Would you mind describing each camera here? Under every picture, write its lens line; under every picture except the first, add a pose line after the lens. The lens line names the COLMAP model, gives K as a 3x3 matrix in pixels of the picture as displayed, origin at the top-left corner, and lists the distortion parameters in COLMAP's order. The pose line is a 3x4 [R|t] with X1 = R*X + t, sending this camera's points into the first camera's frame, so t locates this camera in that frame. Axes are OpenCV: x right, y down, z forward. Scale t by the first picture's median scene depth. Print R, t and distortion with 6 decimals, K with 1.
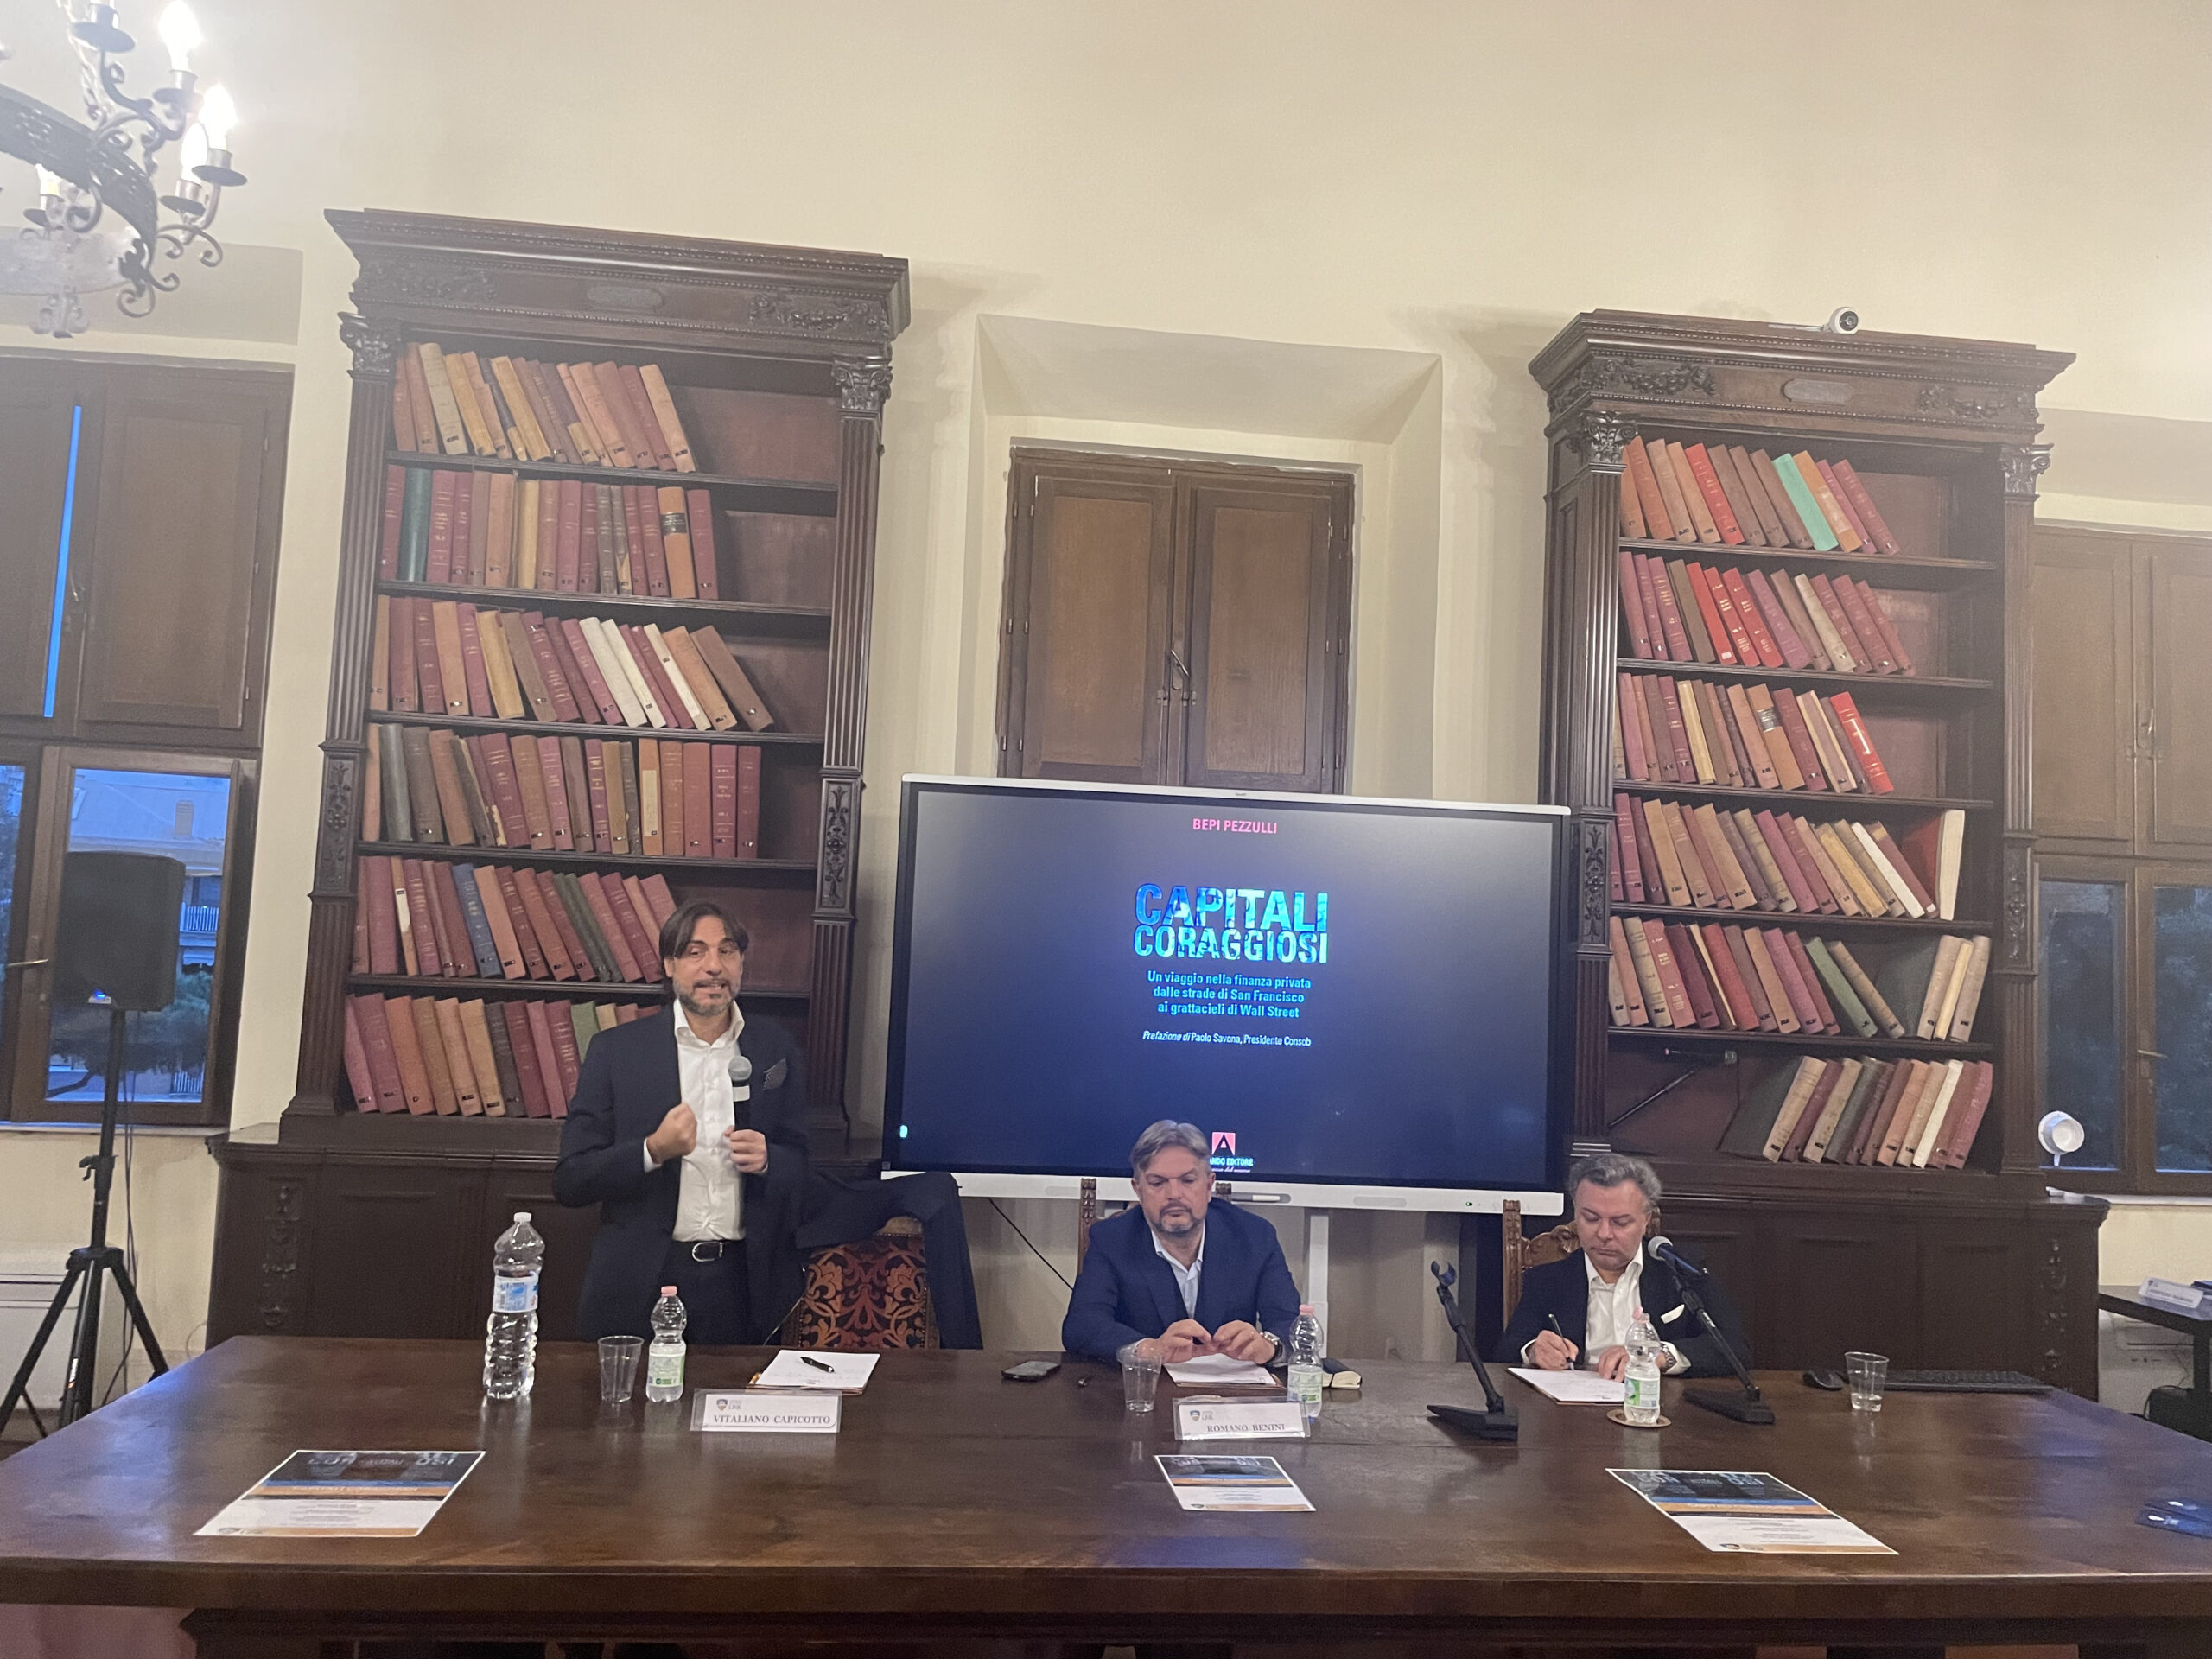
lens RADIAL K [[1656.7, 0, 1100.2], [0, 1656.7, 837.5], [0, 0, 1]] dist [0.089818, -0.124080]
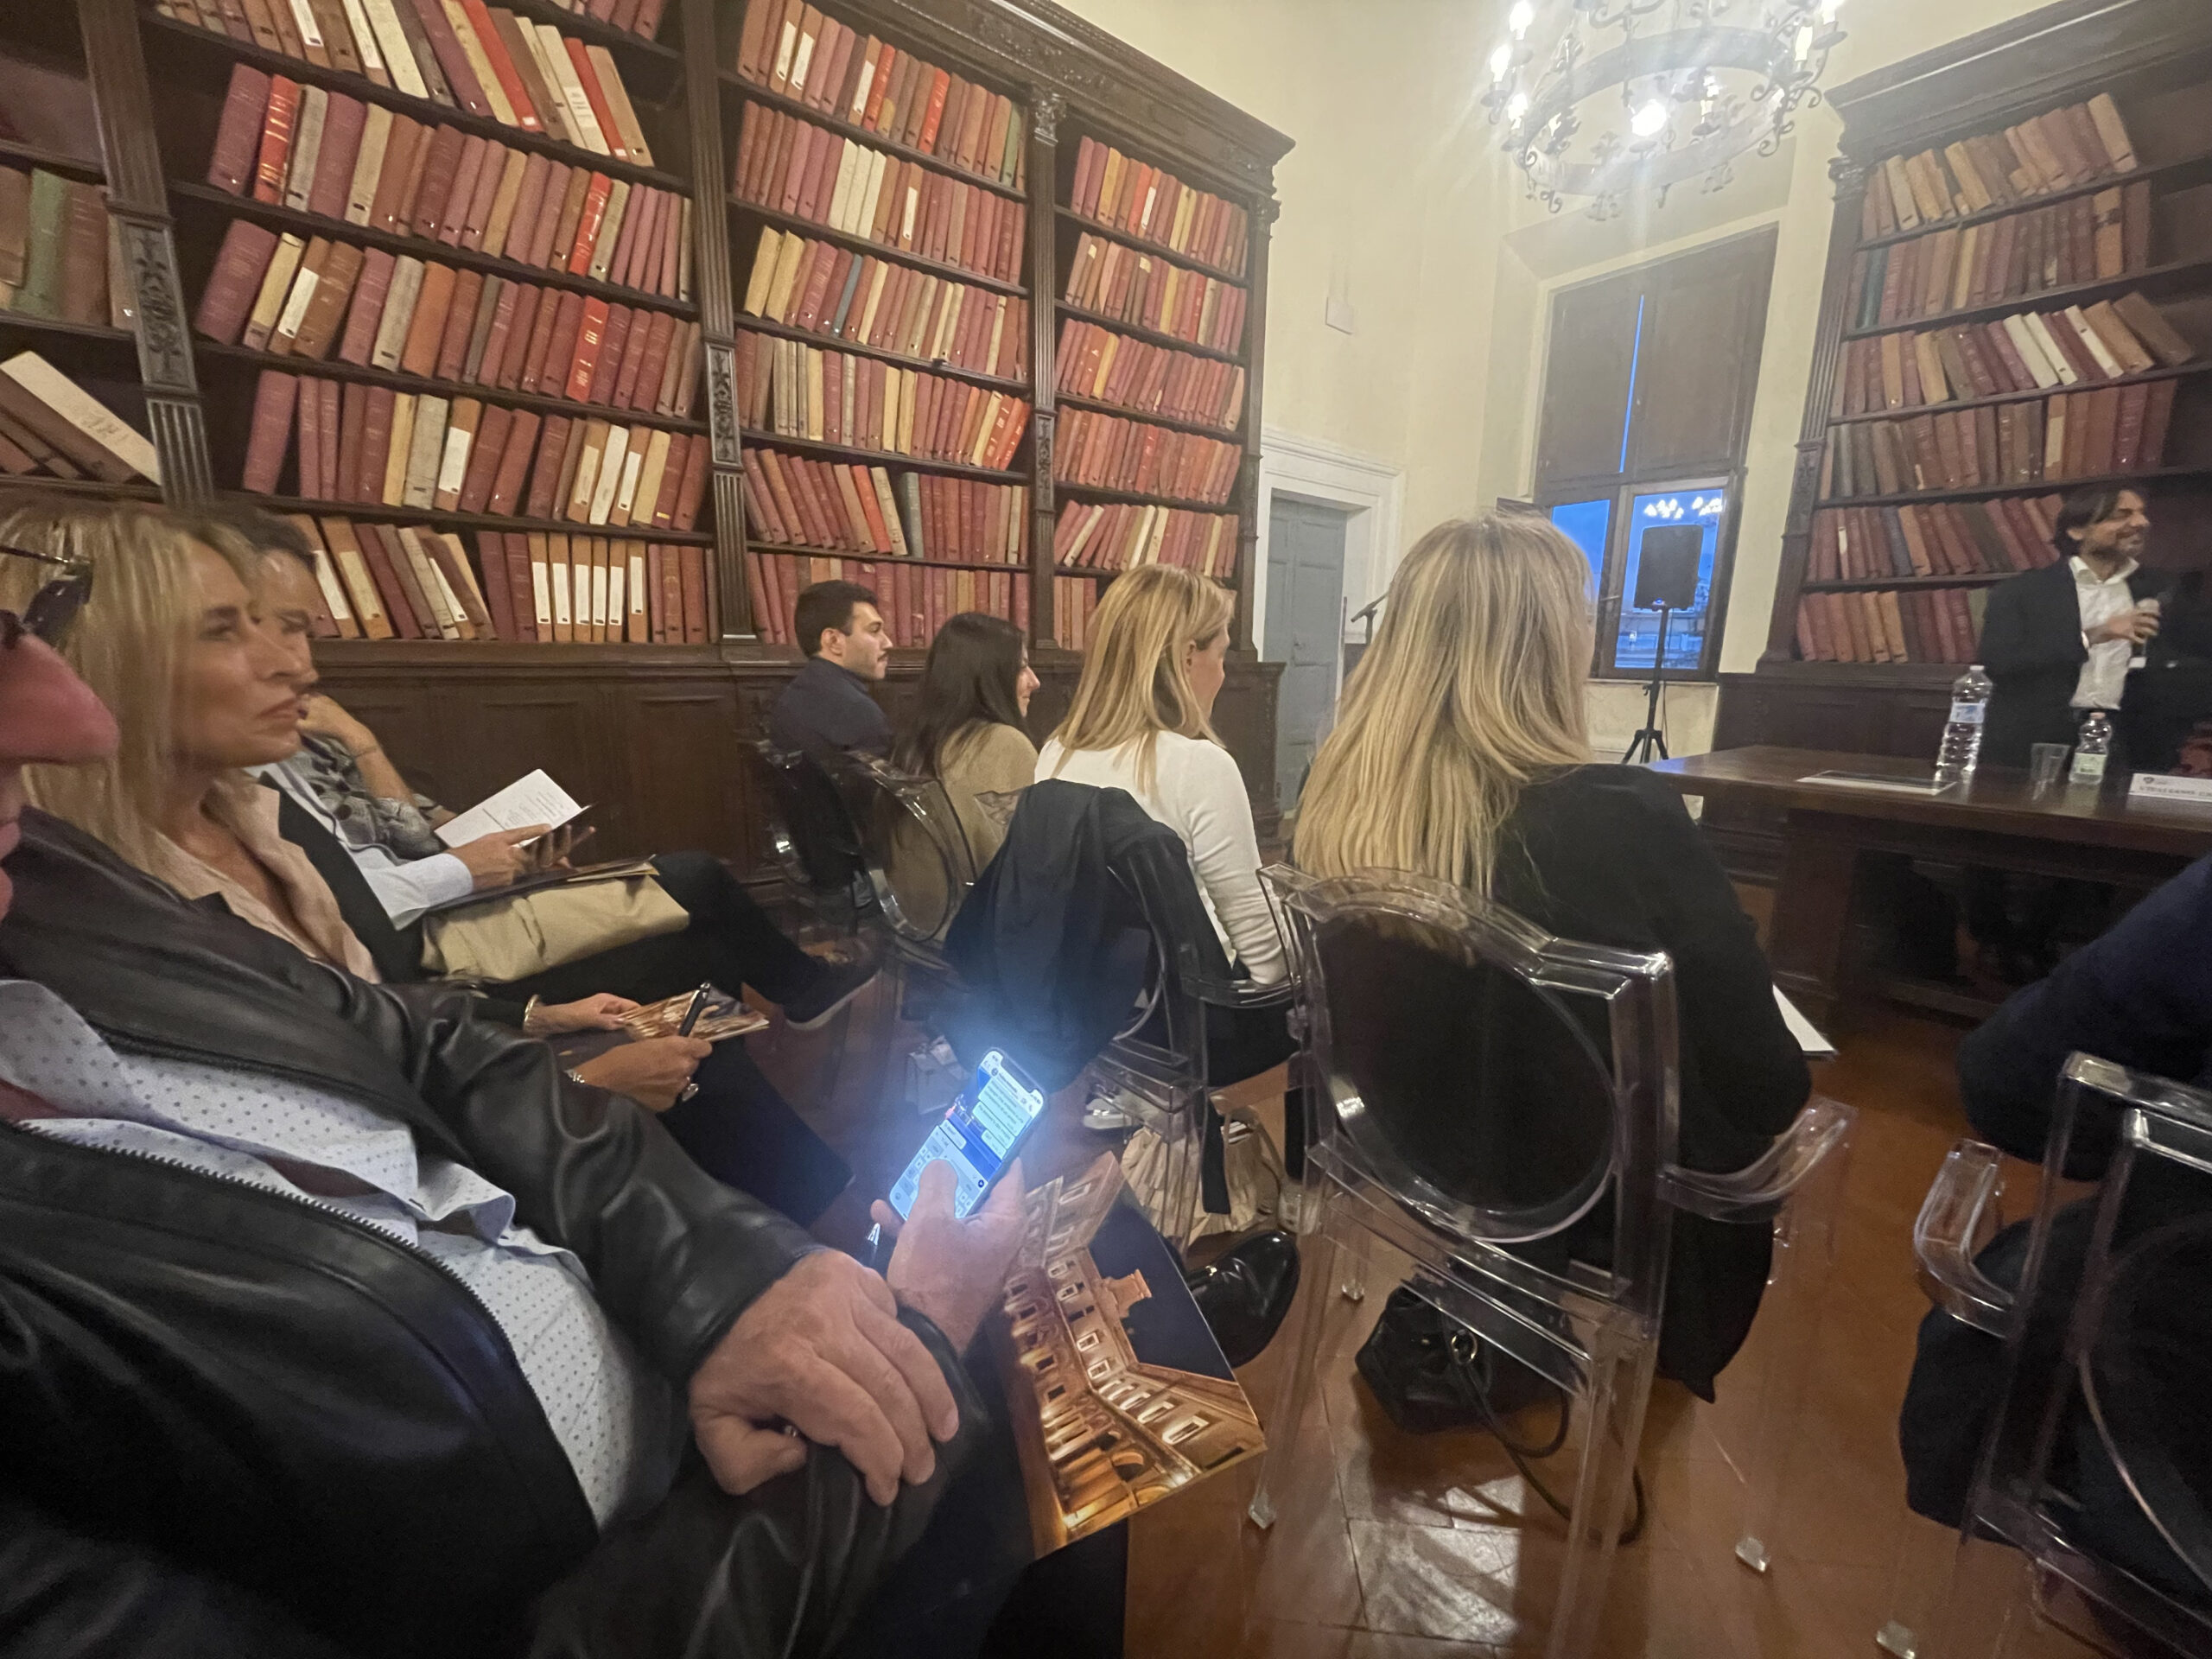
lens RADIAL K [[886.8, 0, 1103.4], [0, 886.8, 829.1], [0, 0, 1]] dist [-0.010061, 0.000460]
pose [[0.539945, 0.132151, -0.831261, -0.043397], [0.075212, 0.976072, 0.204026, 0.088797], [0.838333, -0.172684, 0.517086, -0.126916]]
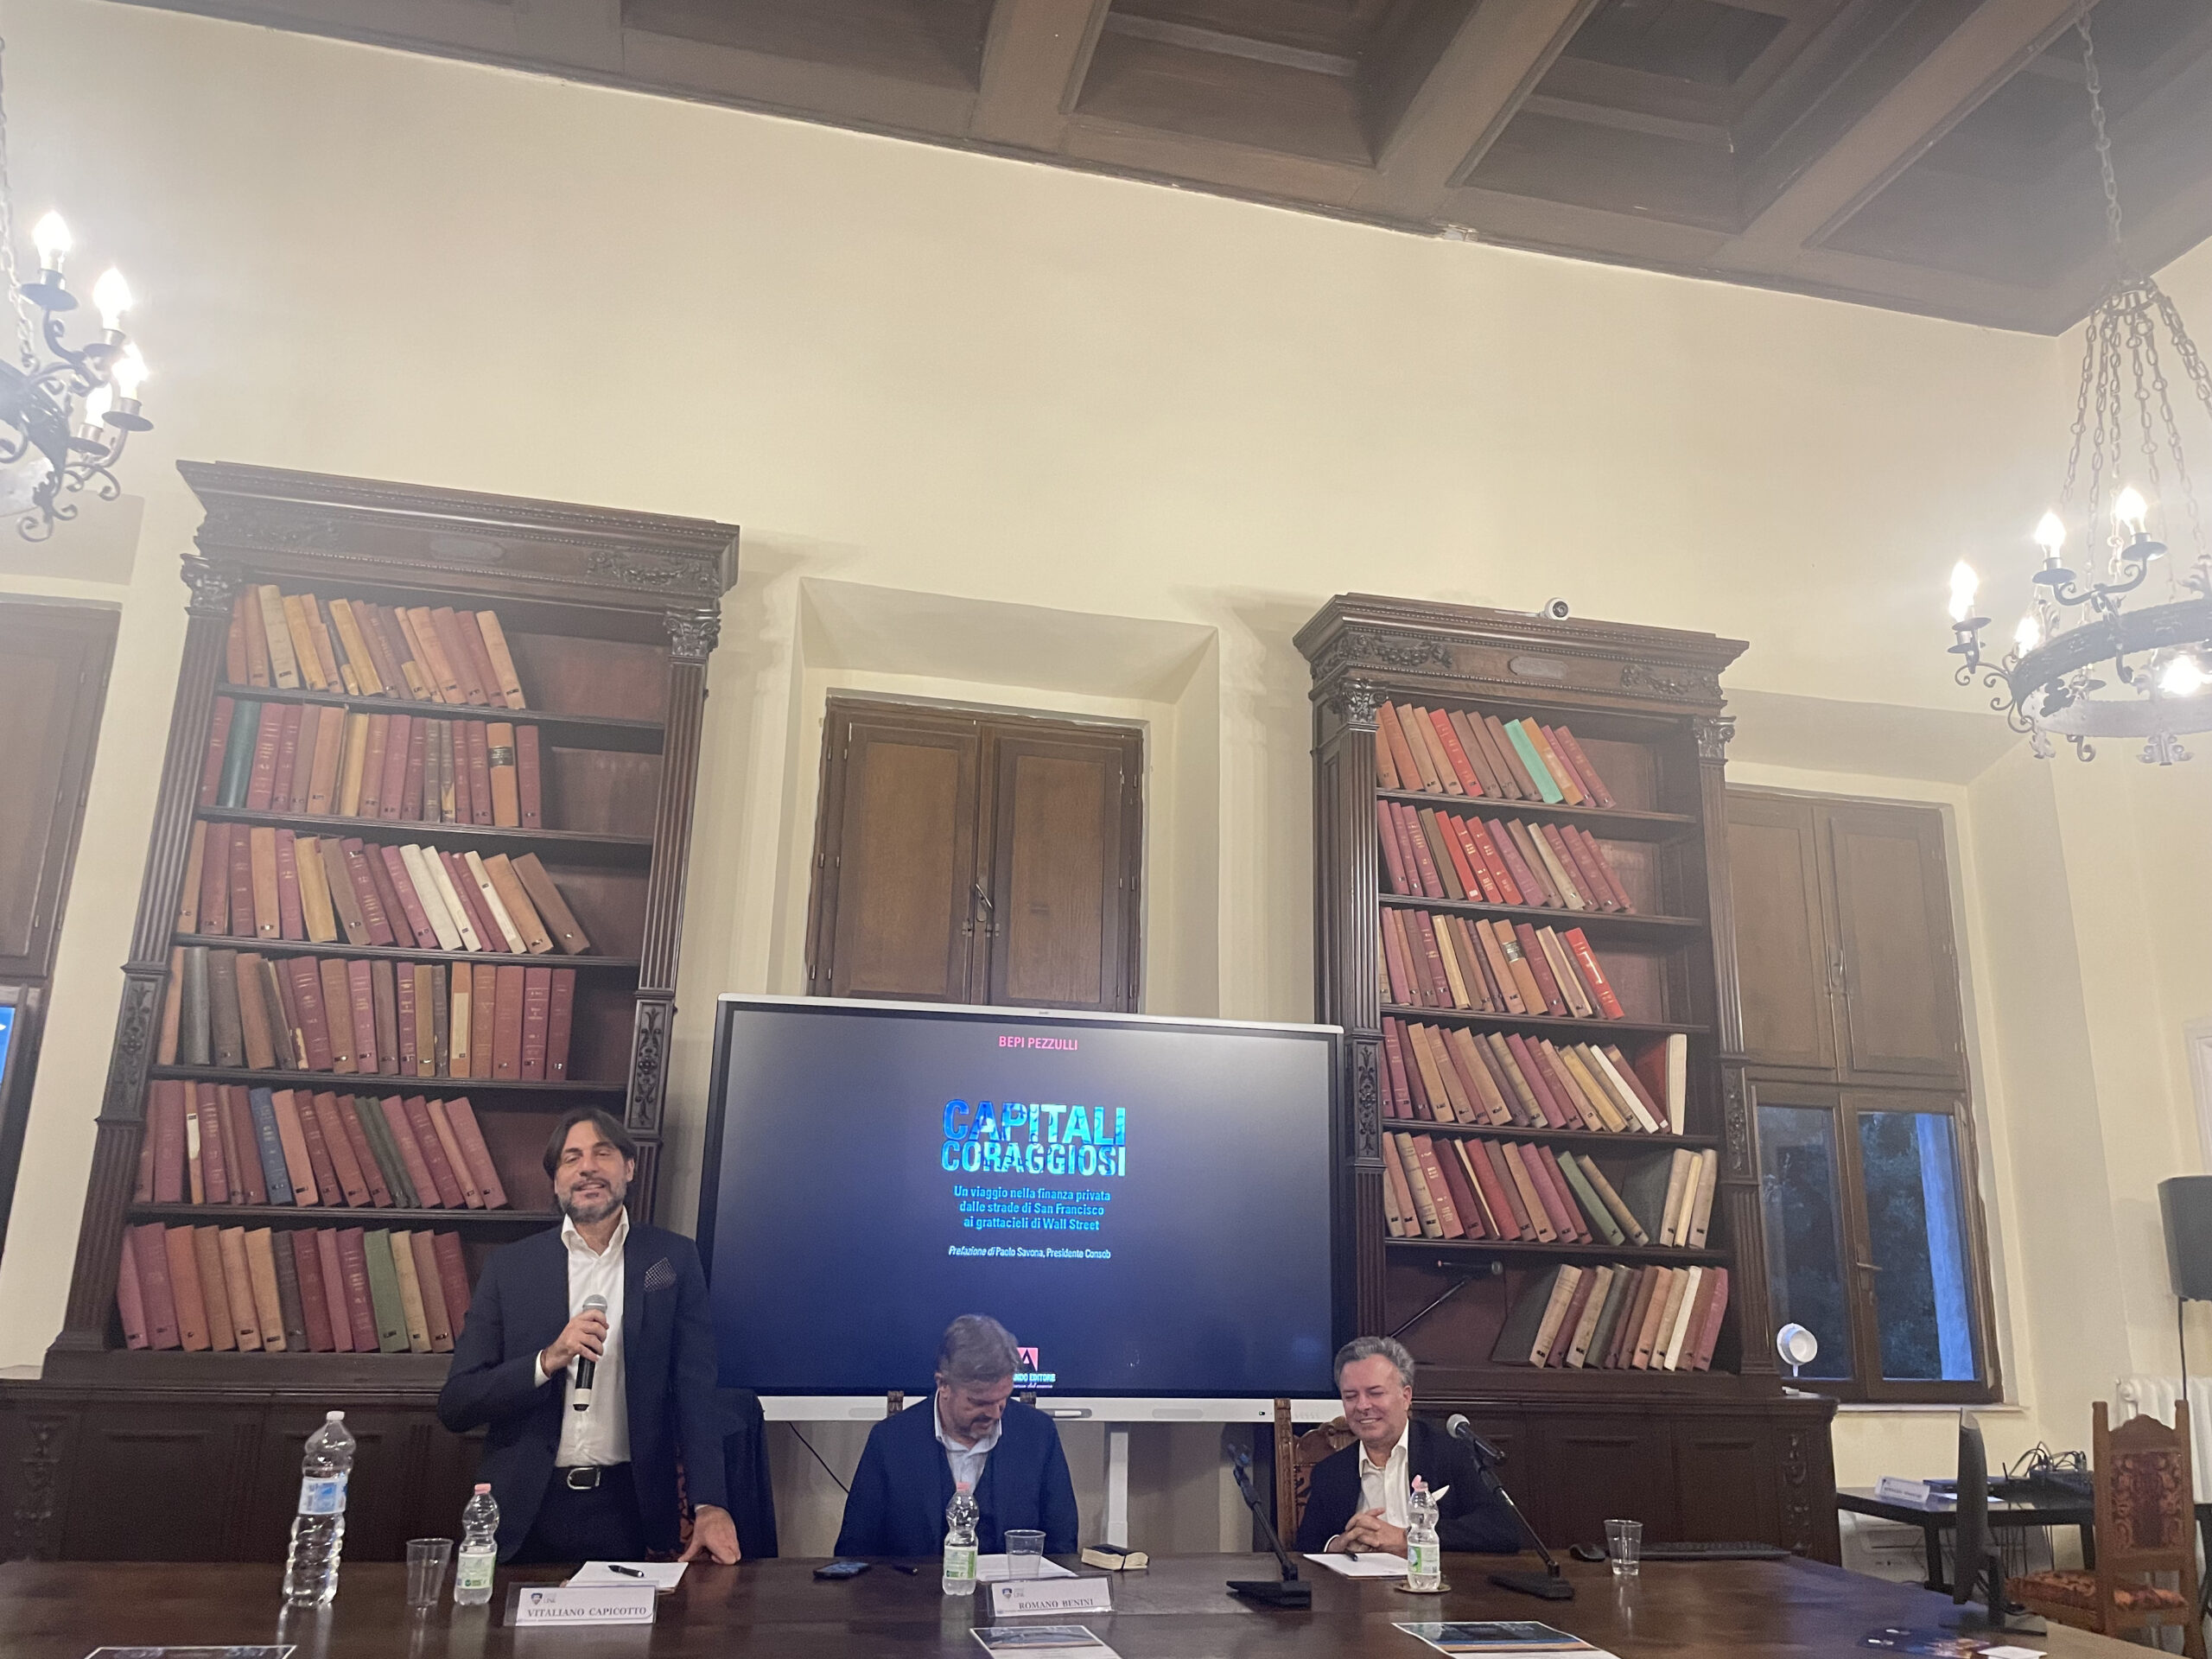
lens RADIAL K [[1656.4, 0, 1100.2], [0, 1656.4, 808.4], [0, 0, 1]] dist [0.088878, -0.120799]
pose [[0.991783, 0.015654, 0.126973, -0.015879], [0.007100, 0.984222, -0.176797, 0.032047], [-0.127737, 0.176246, 0.976023, -0.065291]]
